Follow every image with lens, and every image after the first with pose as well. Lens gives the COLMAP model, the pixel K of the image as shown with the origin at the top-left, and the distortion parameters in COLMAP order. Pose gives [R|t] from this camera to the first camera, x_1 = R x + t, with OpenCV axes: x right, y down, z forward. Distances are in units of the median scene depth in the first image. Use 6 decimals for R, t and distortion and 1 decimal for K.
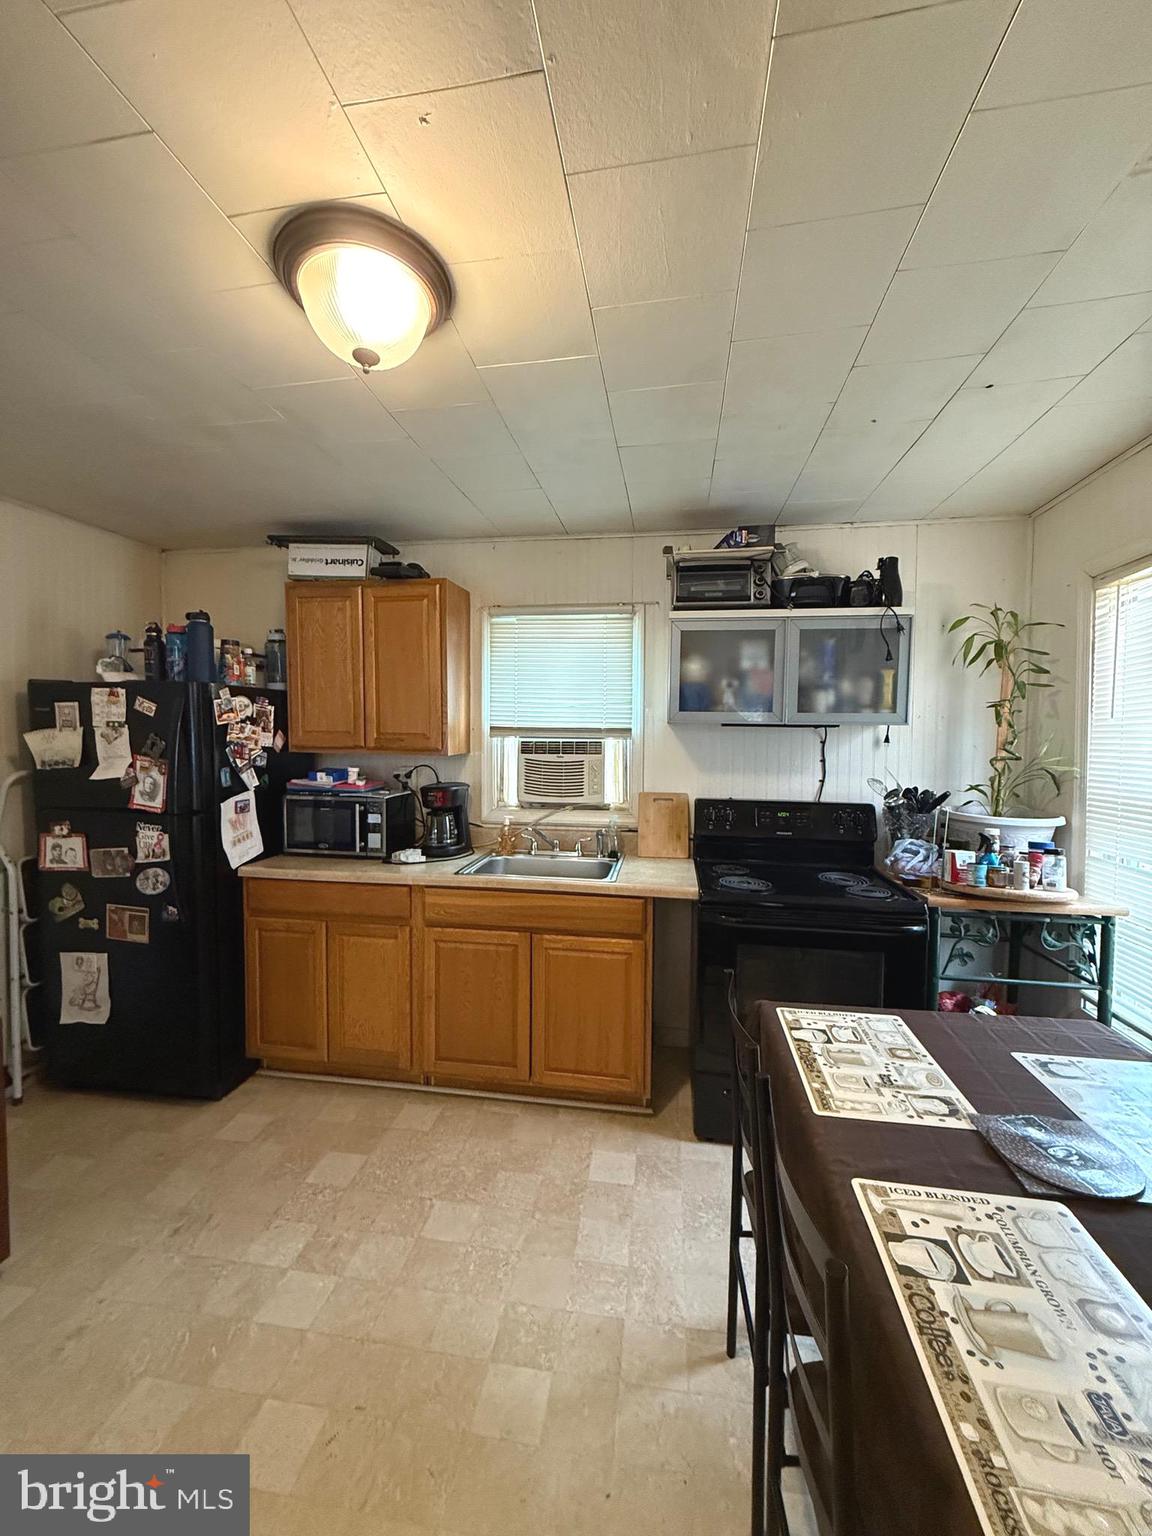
lens RADIAL K [[611.3, 0, 578.4], [0, 611.3, 764.1], [0, 0, 1]] dist [-0.000106, 0.000214]
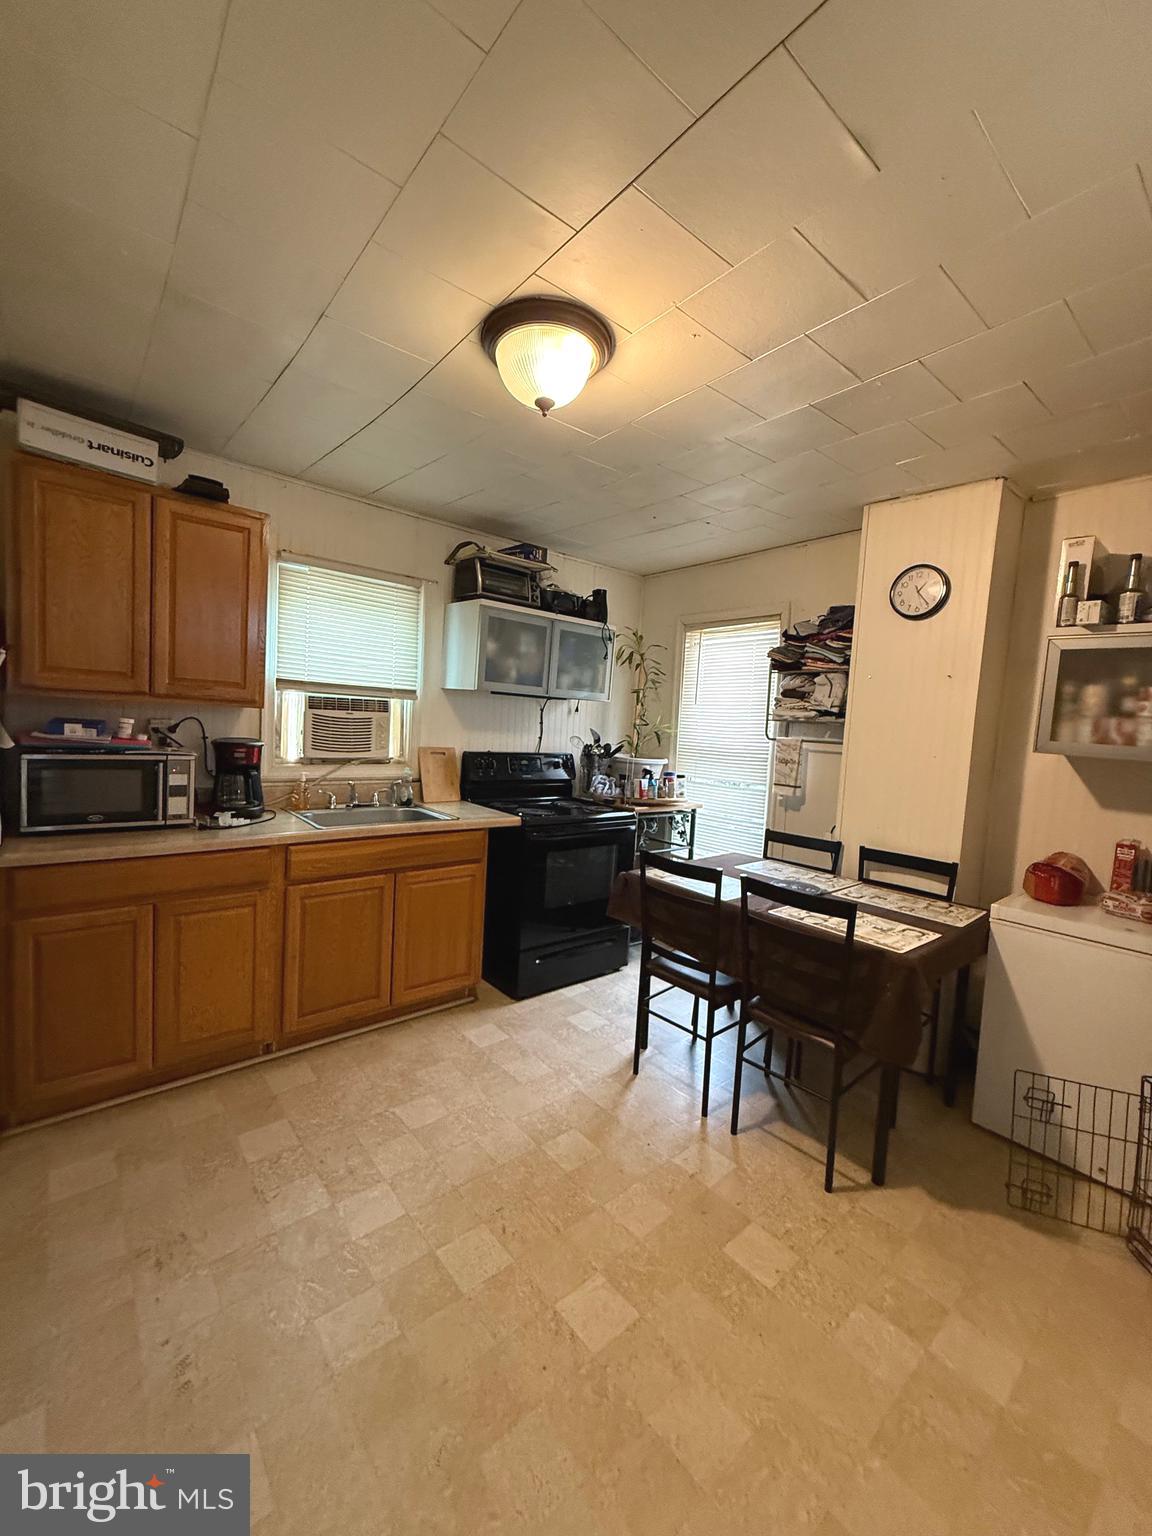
lens RADIAL K [[611.3, 0, 577.9], [0, 611.3, 764.0], [0, 0, 1]] dist [-0.000106, 0.000214]
pose [[0.656282, -0.027357, 0.754020, -0.674916], [-0.020699, 0.998314, 0.054236, 0.011370], [-0.754232, -0.051202, 0.654609, 0.033116]]
